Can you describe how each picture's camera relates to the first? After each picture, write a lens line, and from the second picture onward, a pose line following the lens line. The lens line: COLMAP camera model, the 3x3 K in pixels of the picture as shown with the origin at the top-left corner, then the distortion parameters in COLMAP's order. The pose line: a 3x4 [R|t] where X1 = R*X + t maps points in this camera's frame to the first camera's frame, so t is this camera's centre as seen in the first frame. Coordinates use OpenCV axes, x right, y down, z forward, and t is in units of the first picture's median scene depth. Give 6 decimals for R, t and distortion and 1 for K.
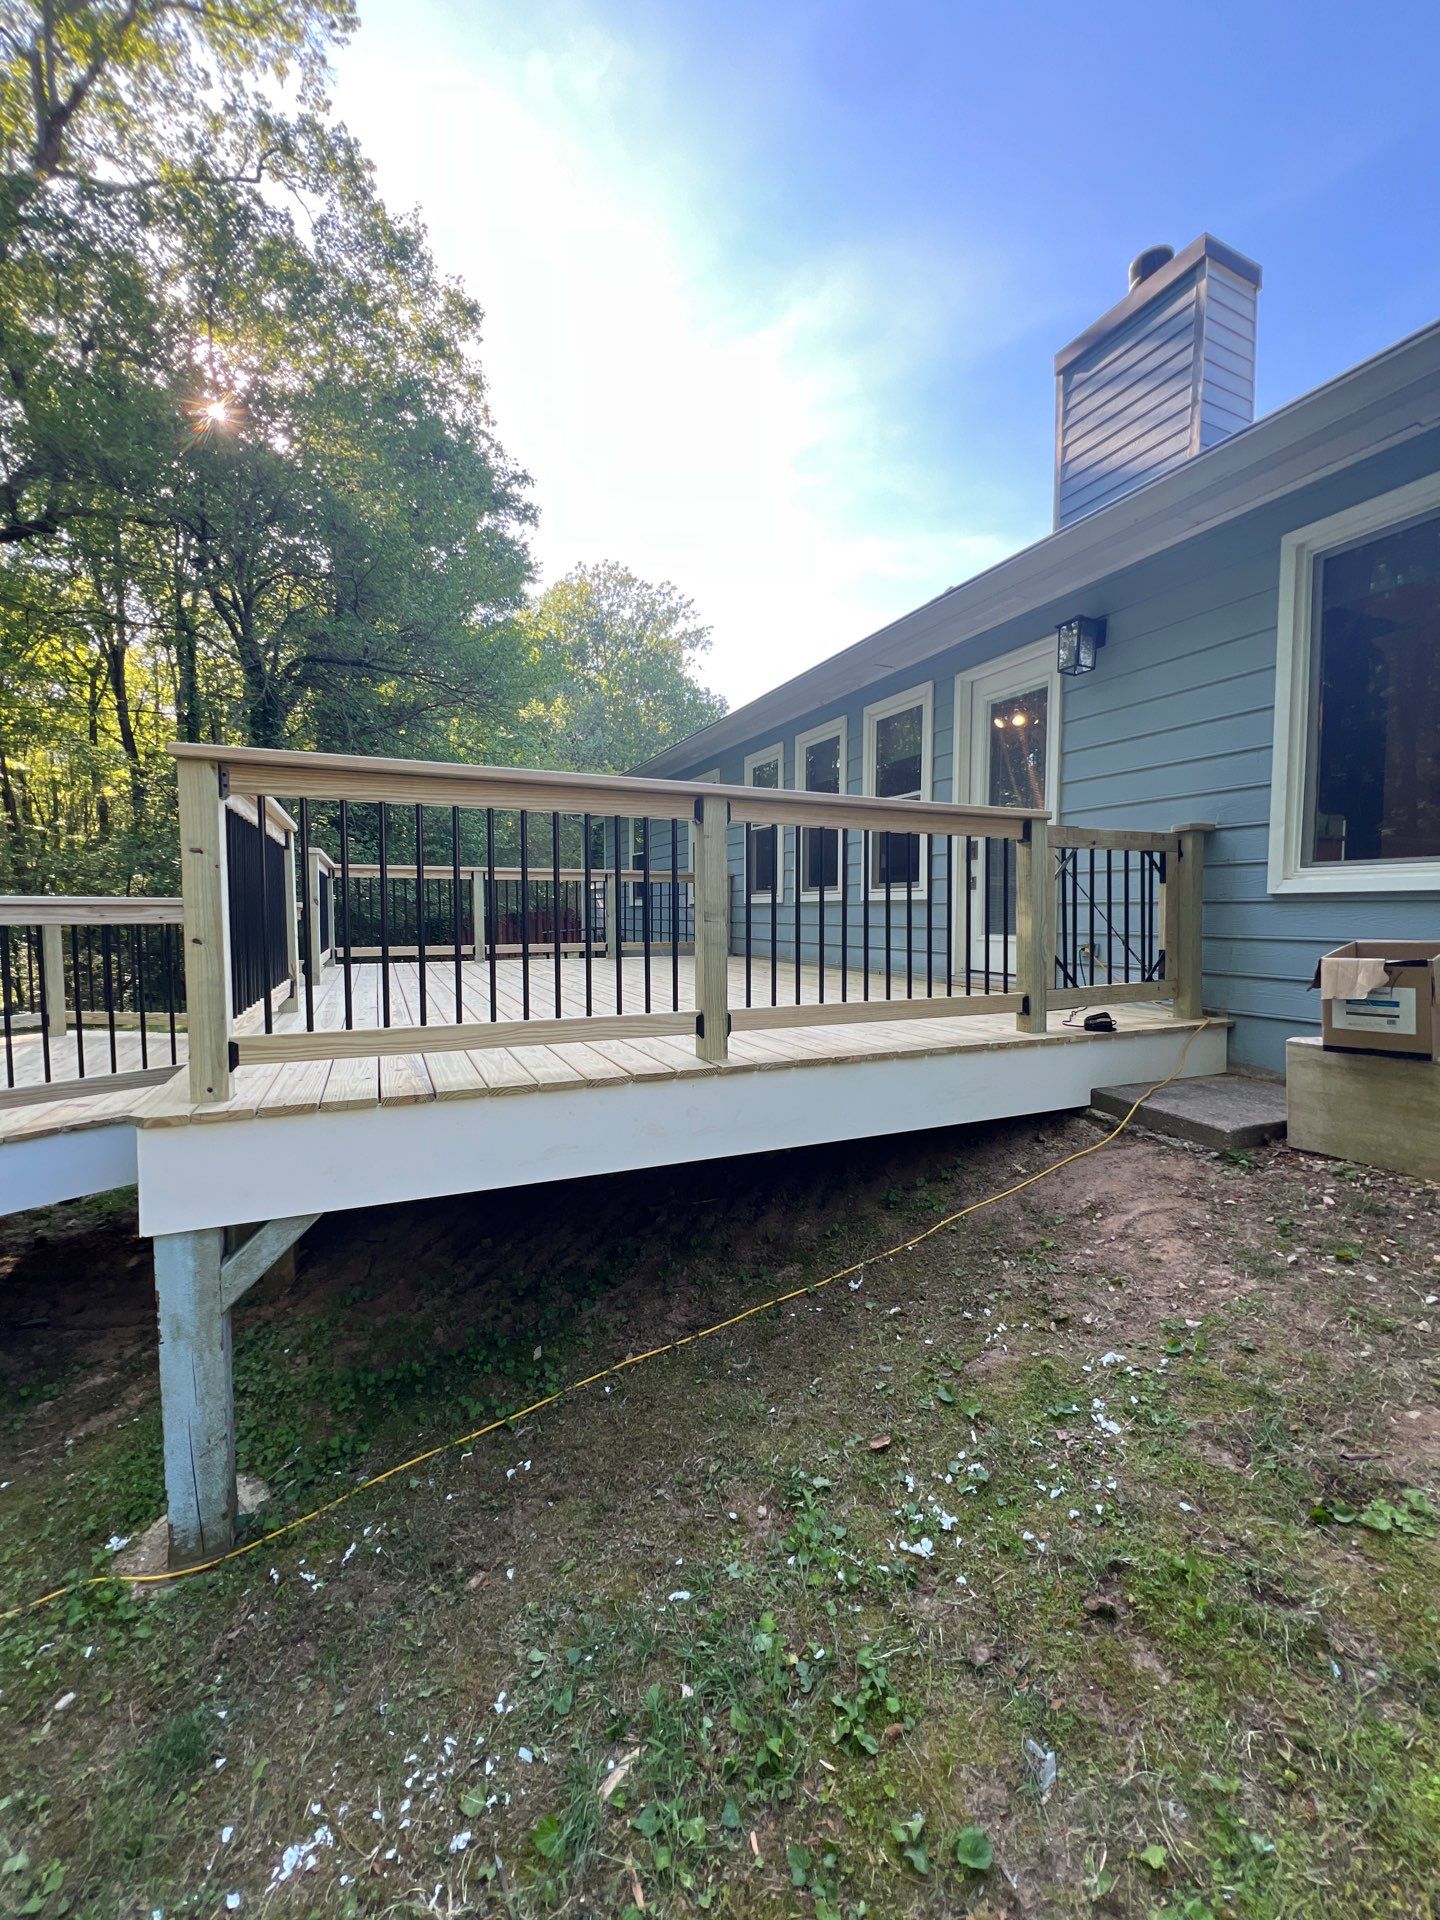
lens RADIAL K [[748.8, 0, 725.5], [0, 748.8, 960.3], [0, 0, 1]] dist [-0.000628, 0.000781]
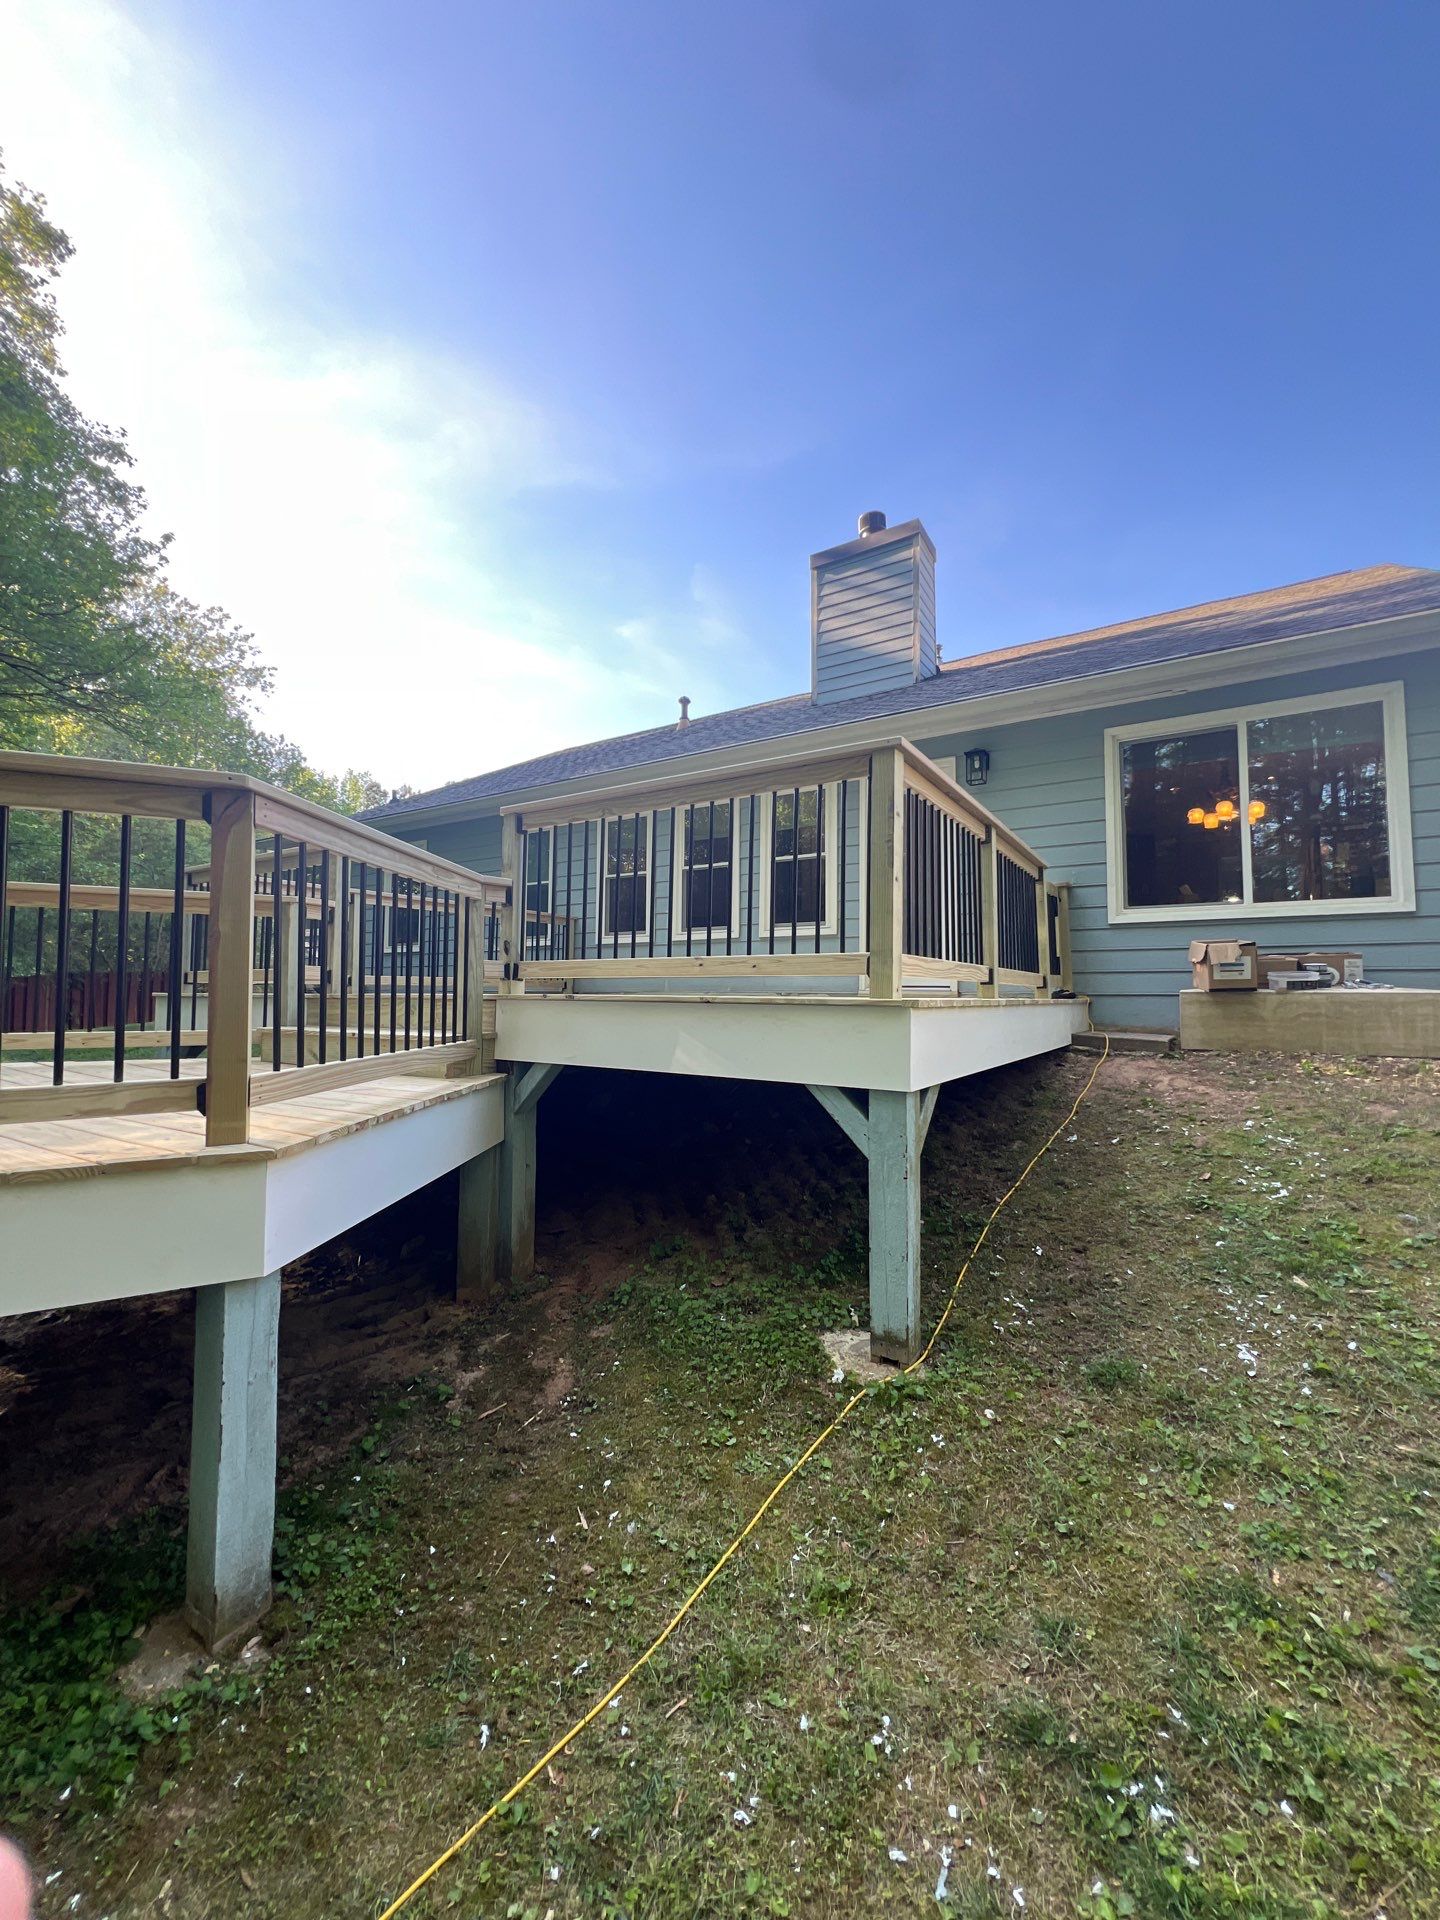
lens RADIAL K [[748.8, 0, 721.0], [0, 748.8, 958.6], [0, 0, 1]] dist [-0.000628, 0.000781]
pose [[0.853174, 0.036298, 0.520362, -0.397247], [0.021199, 0.994339, -0.104117, 0.064159], [-0.521195, 0.099861, 0.847575, 0.001415]]
